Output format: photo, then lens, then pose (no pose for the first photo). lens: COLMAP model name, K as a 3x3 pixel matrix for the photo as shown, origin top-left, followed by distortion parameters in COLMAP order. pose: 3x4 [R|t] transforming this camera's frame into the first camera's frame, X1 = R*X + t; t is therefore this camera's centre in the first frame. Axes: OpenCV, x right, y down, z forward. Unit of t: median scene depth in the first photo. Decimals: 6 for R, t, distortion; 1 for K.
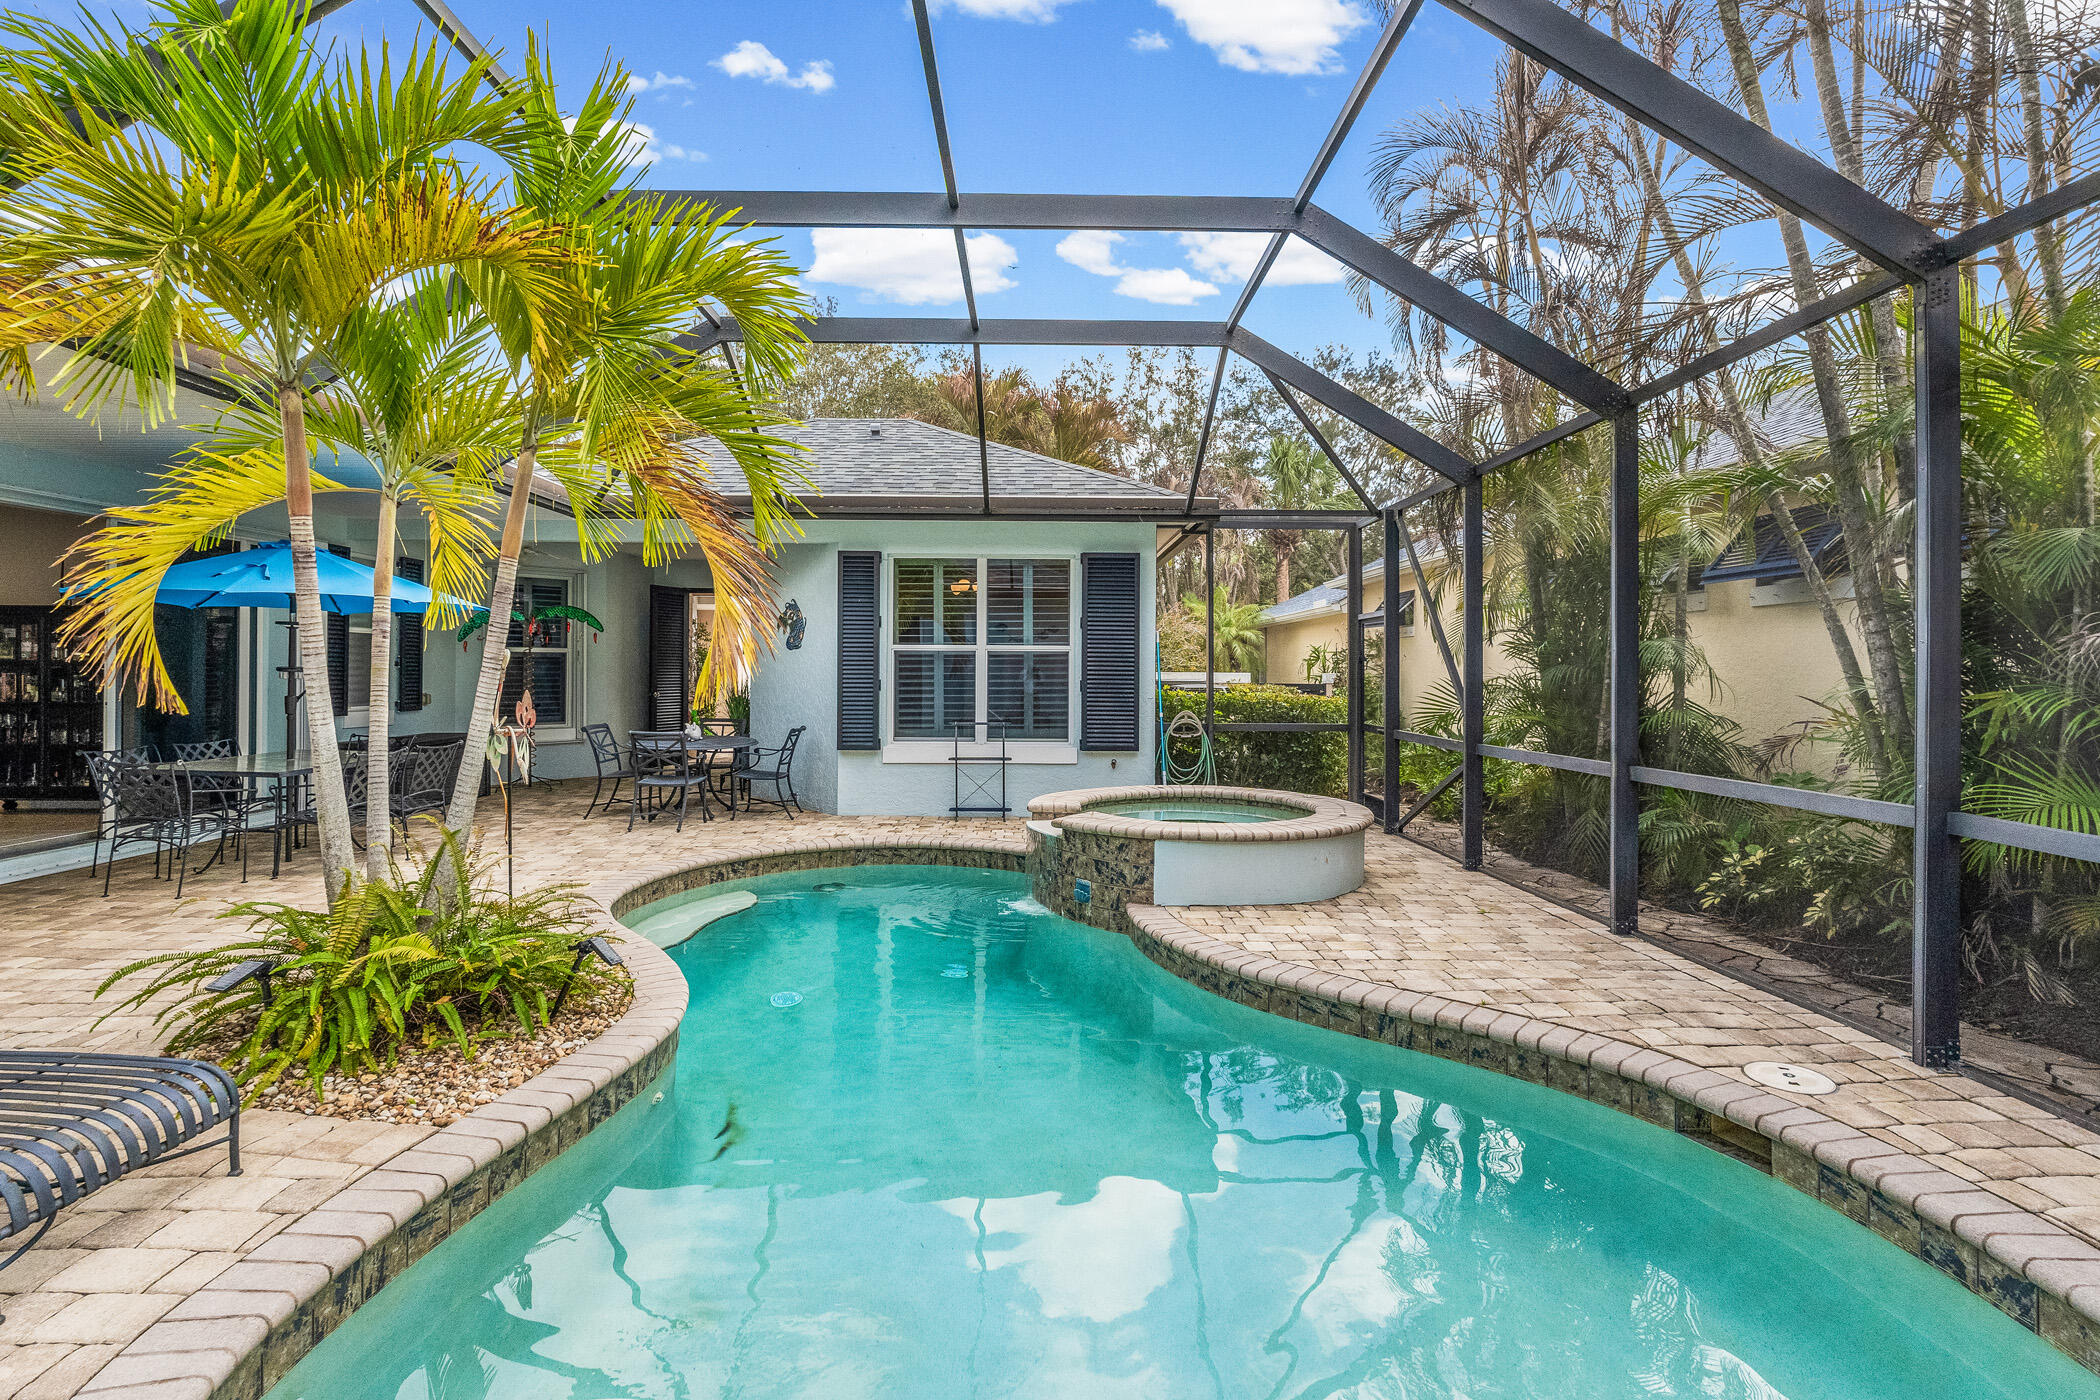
lens RADIAL K [[964.3, 0, 1046.5], [0, 964.3, 649.6], [0, 0, 1]] dist [0.000859, -0.000248]
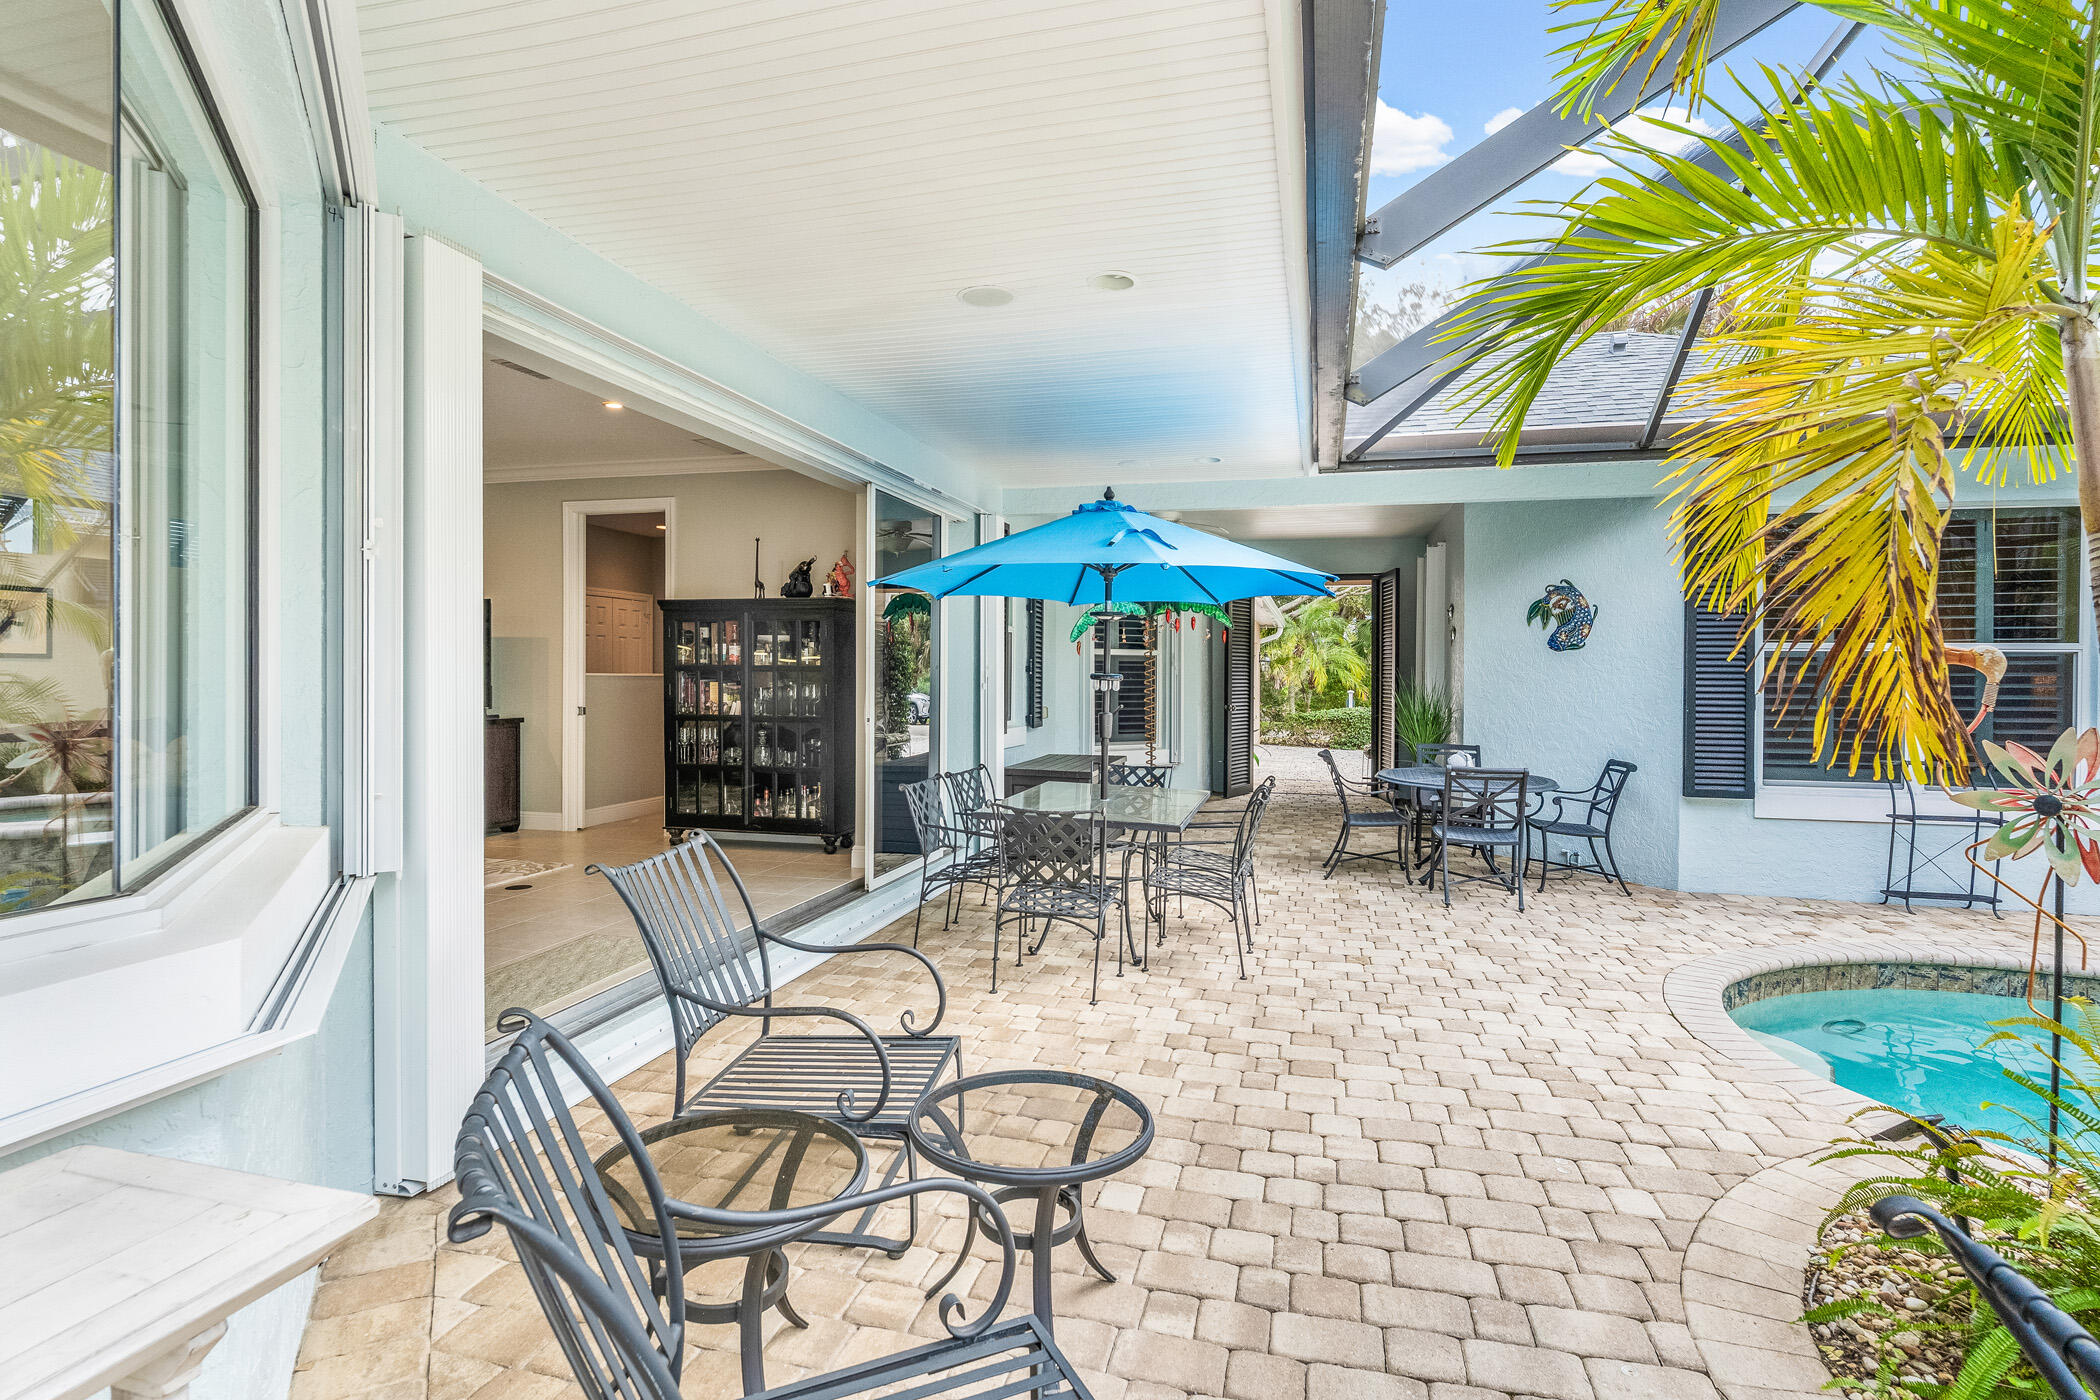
lens RADIAL K [[1091.1, 0, 1049.9], [0, 1091.1, 651.9], [0, 0, 1]] dist [0.000877, 0.000325]
pose [[0.967705, -0.001257, -0.252083, -0.459419], [0.002599, 0.999984, 0.004989, -0.003995], [0.252073, -0.005483, 0.967693, 0.137120]]
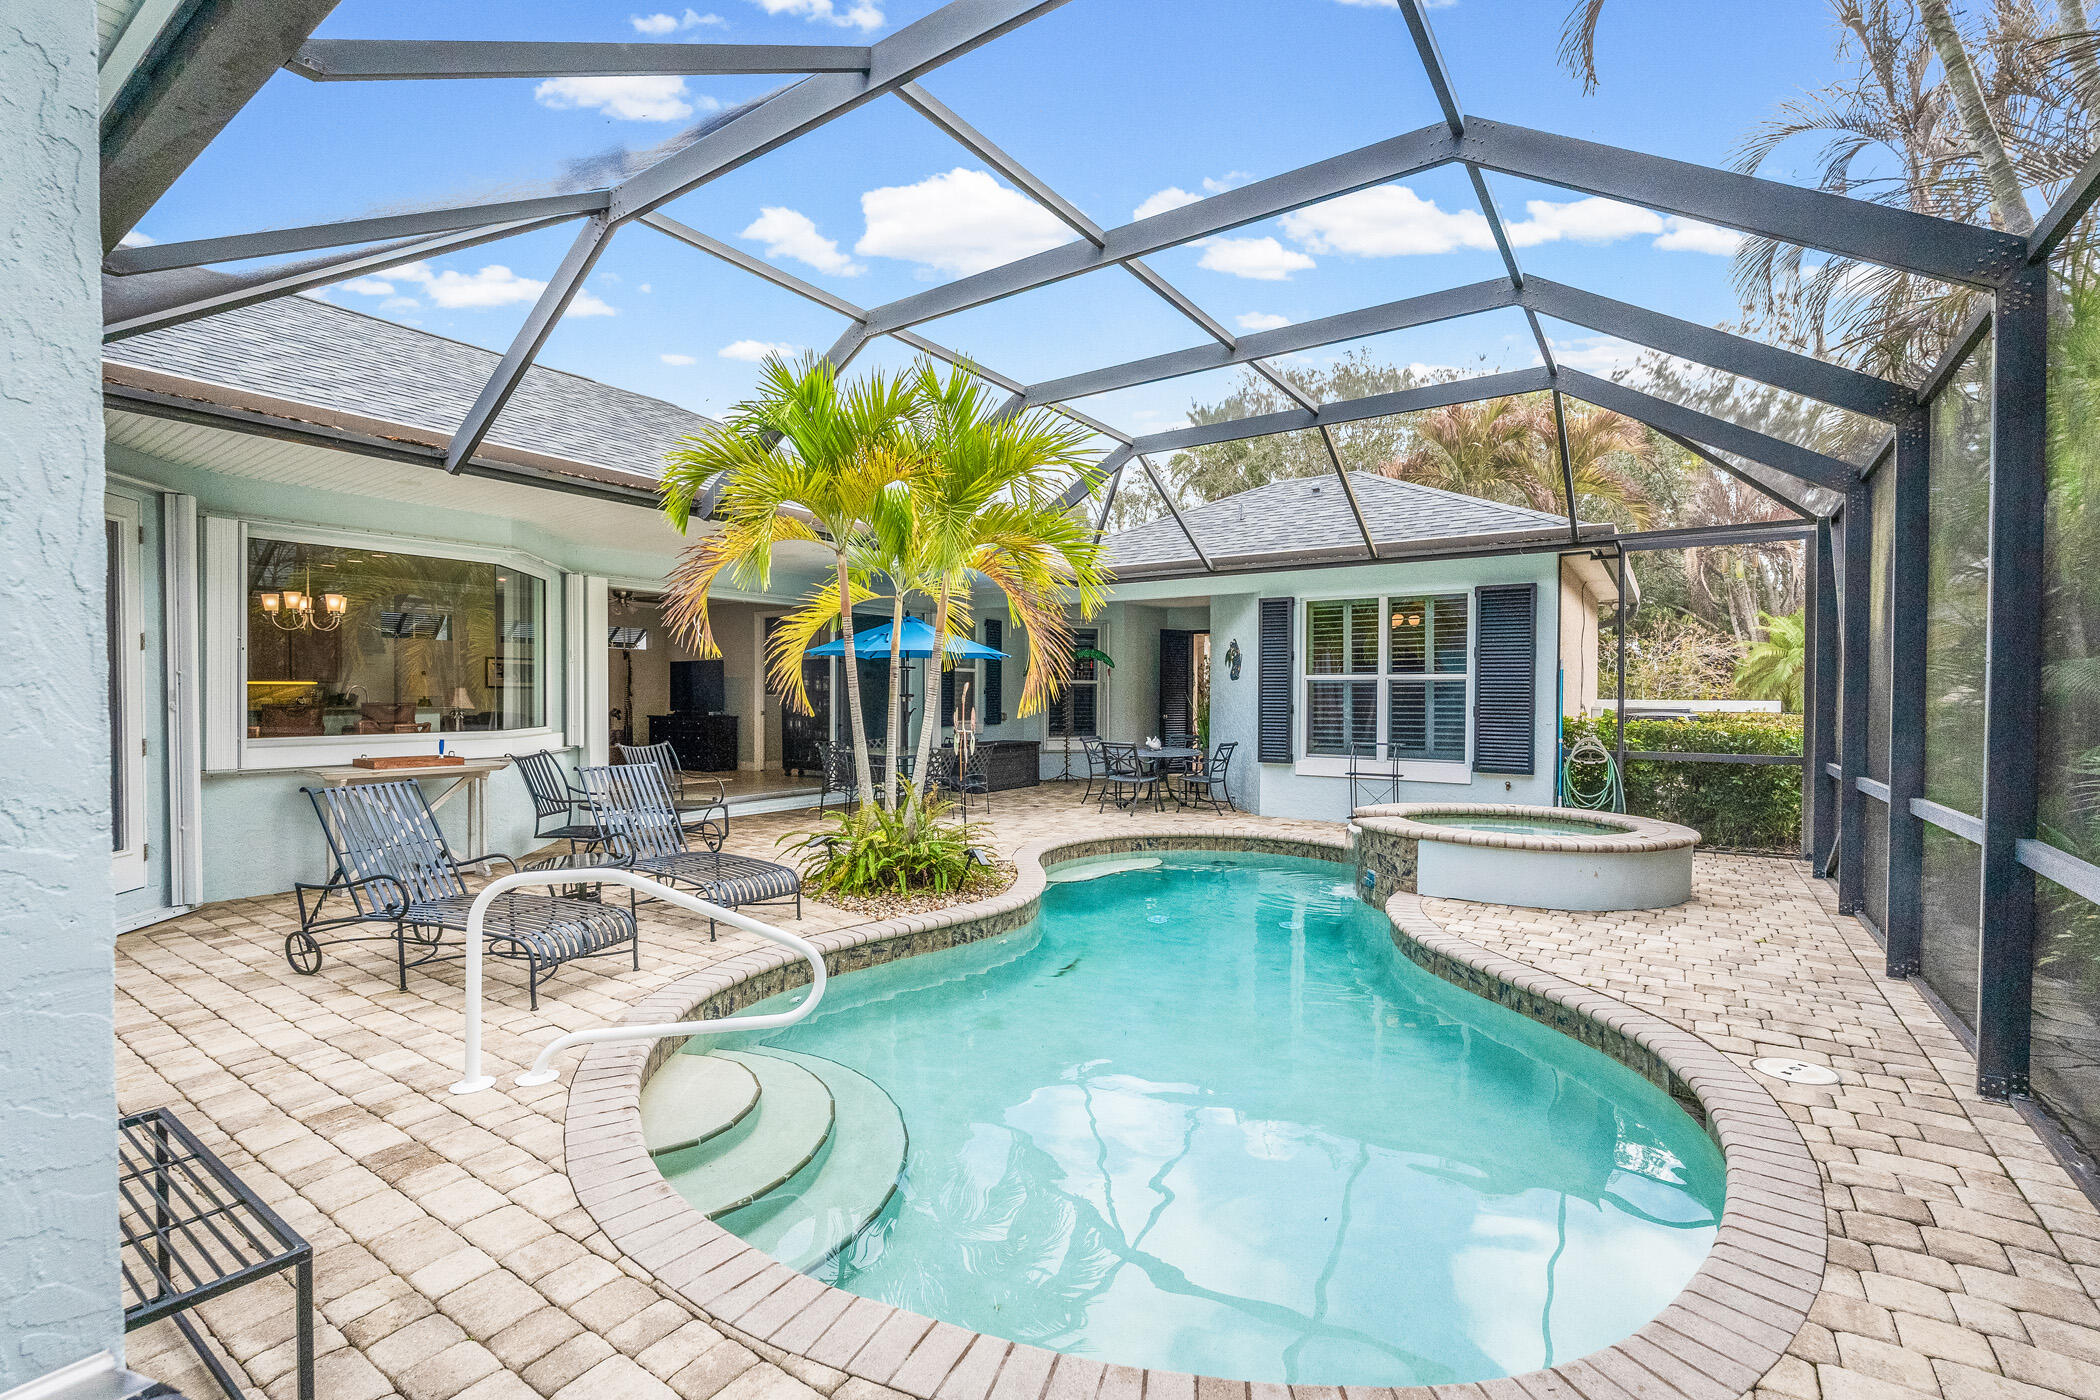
lens RADIAL K [[935.3, 0, 1050.0], [0, 935.3, 700.0], [0, 0, 1]] dist [-0.000047, -0.000163]
pose [[0.815818, 0.001886, -0.578306, 0.253538], [0.010989, 0.999764, 0.018764, 0.000228], [0.578205, -0.021663, 0.815604, -0.118457]]
